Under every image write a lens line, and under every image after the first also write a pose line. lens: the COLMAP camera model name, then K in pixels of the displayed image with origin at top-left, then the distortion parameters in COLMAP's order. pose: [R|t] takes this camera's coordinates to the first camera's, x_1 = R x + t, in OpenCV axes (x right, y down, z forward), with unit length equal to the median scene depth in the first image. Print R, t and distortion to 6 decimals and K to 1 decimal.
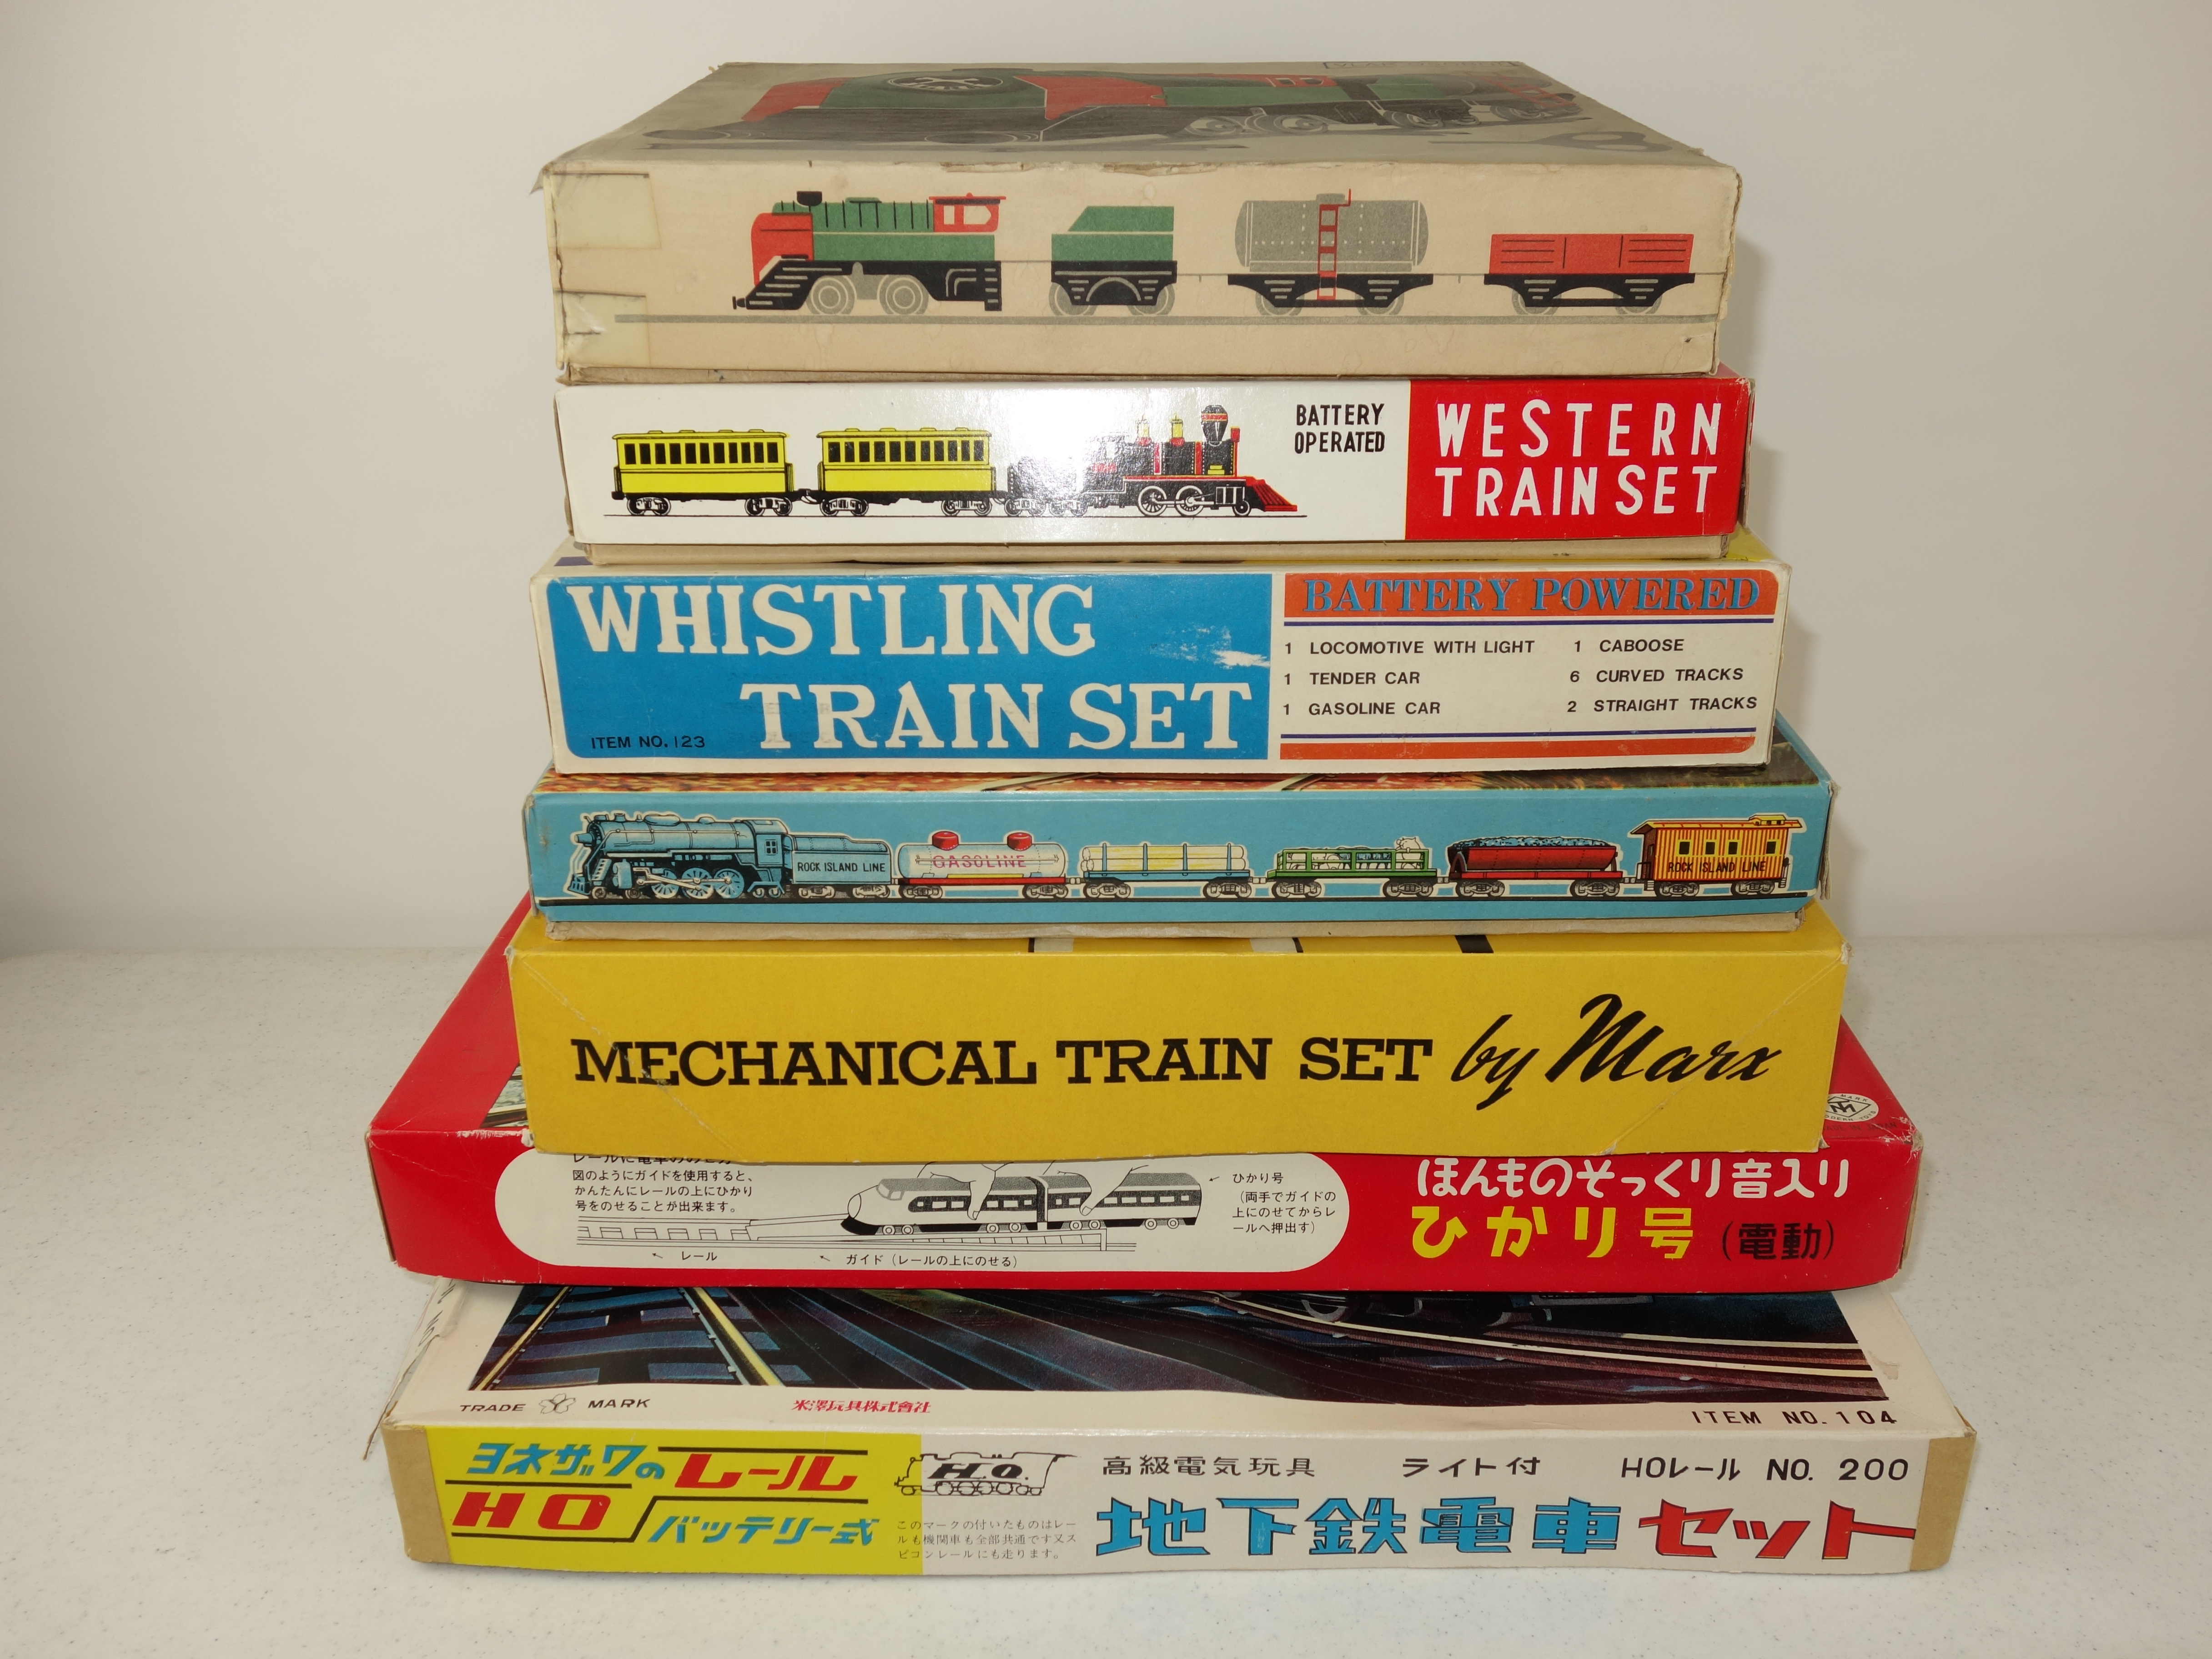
lens RADIAL K [[1826.3, 0, 1106.0], [0, 1826.3, 829.5], [0, 0, 1]] dist [0.007193, -0.012722]
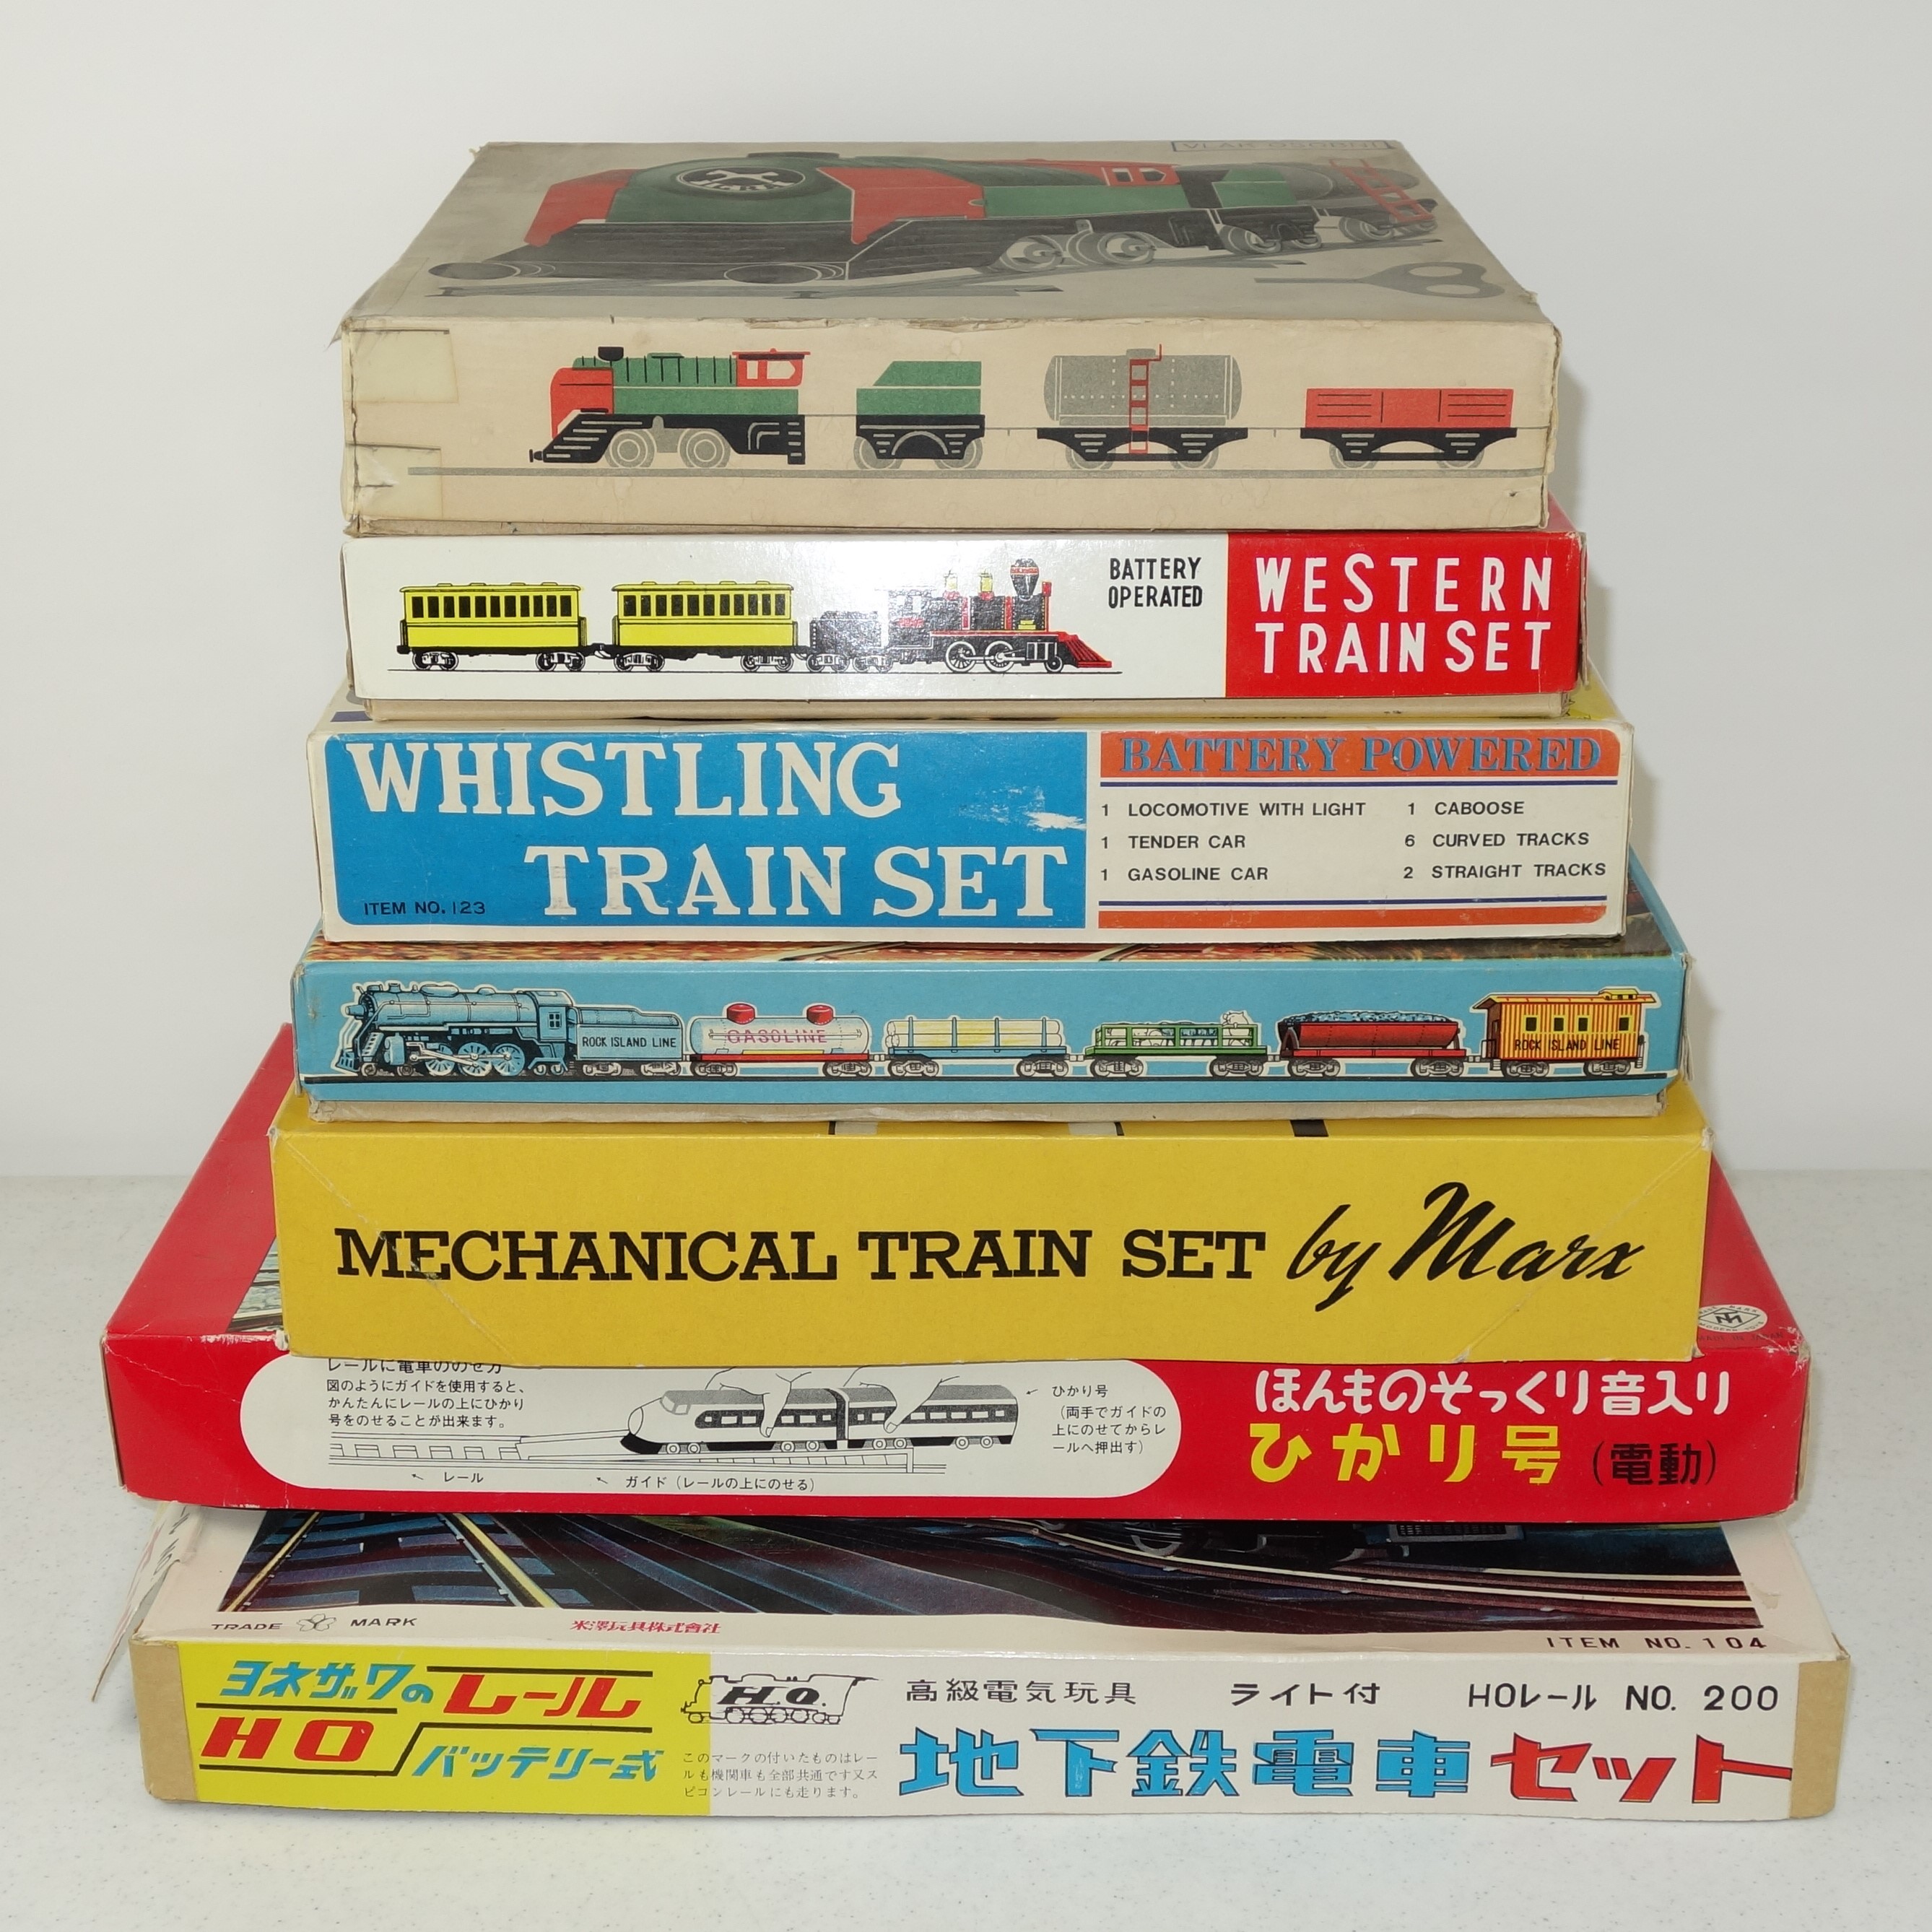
lens RADIAL K [[2987.0, 0, 910.2], [0, 2987.0, 939.7], [0, 0, 1]] dist [-0.028472, 0.027455]
pose [[0.999873, 0.003175, -0.015619, 0.022583], [-0.004038, 0.998449, -0.055528, 0.052706], [0.015418, 0.055585, 0.998335, -0.527446]]
